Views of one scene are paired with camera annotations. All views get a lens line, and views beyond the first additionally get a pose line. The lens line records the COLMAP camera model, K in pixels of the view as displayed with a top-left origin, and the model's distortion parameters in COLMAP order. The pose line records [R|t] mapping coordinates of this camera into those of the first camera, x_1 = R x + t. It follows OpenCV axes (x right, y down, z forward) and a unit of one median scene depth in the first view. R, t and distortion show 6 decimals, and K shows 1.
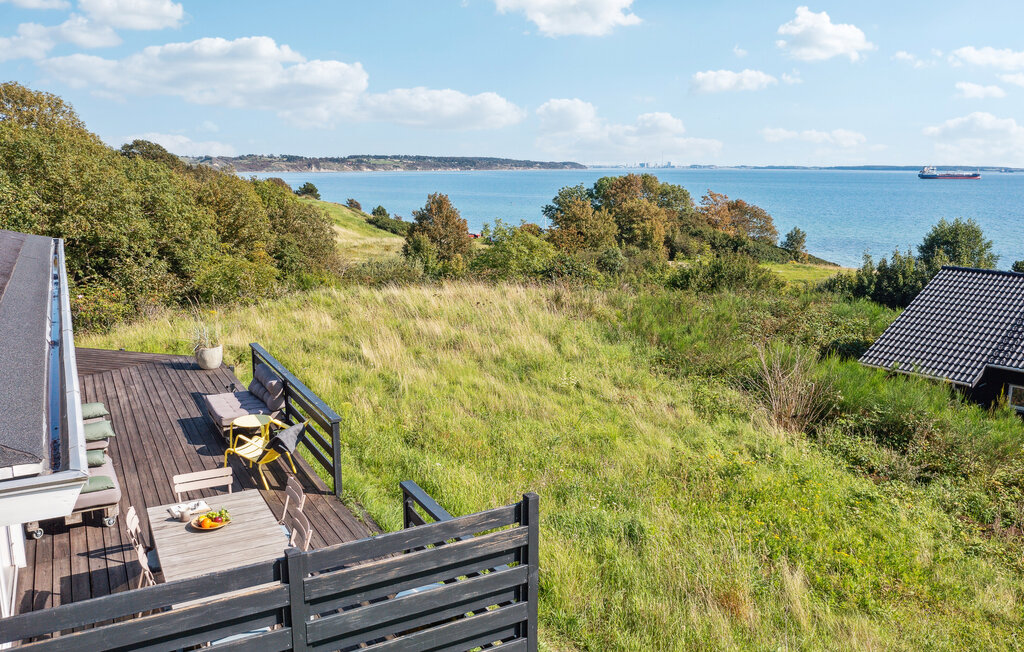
lens RADIAL K [[815.3, 0, 512.7], [0, 815.3, 325.8], [0, 0, 1]] dist [0.002050, -0.002463]
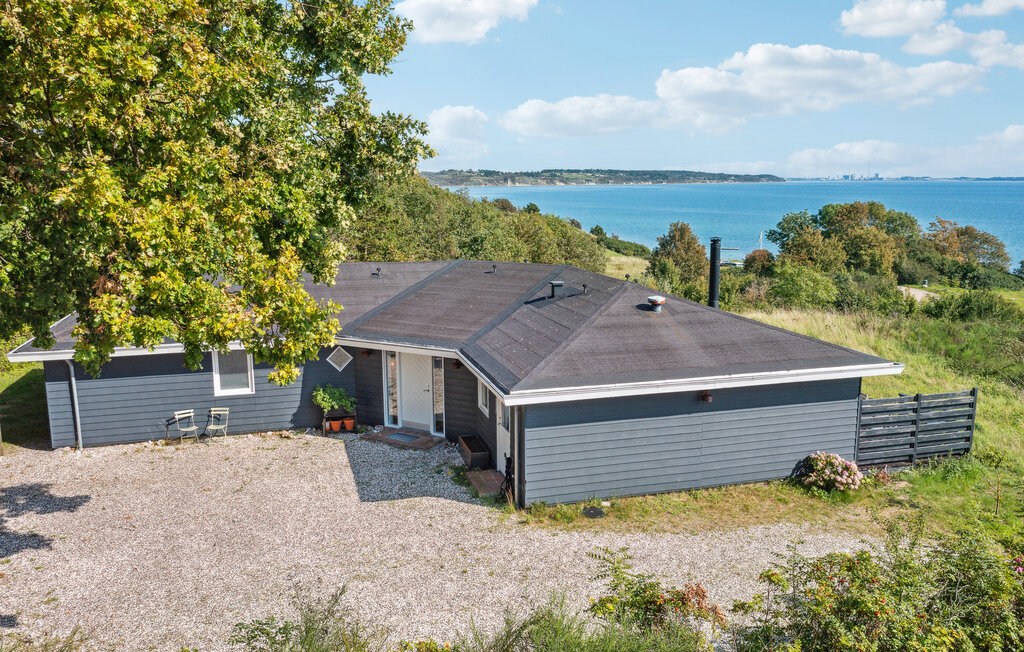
lens RADIAL K [[815.3, 0, 511.9], [0, 815.3, 326.3], [0, 0, 1]] dist [0.002050, -0.002463]
pose [[0.974122, 0.035303, -0.223251, -0.048257], [-0.038582, 0.999202, -0.010342, 0.002449], [0.222708, 0.018688, 0.974706, -0.120646]]
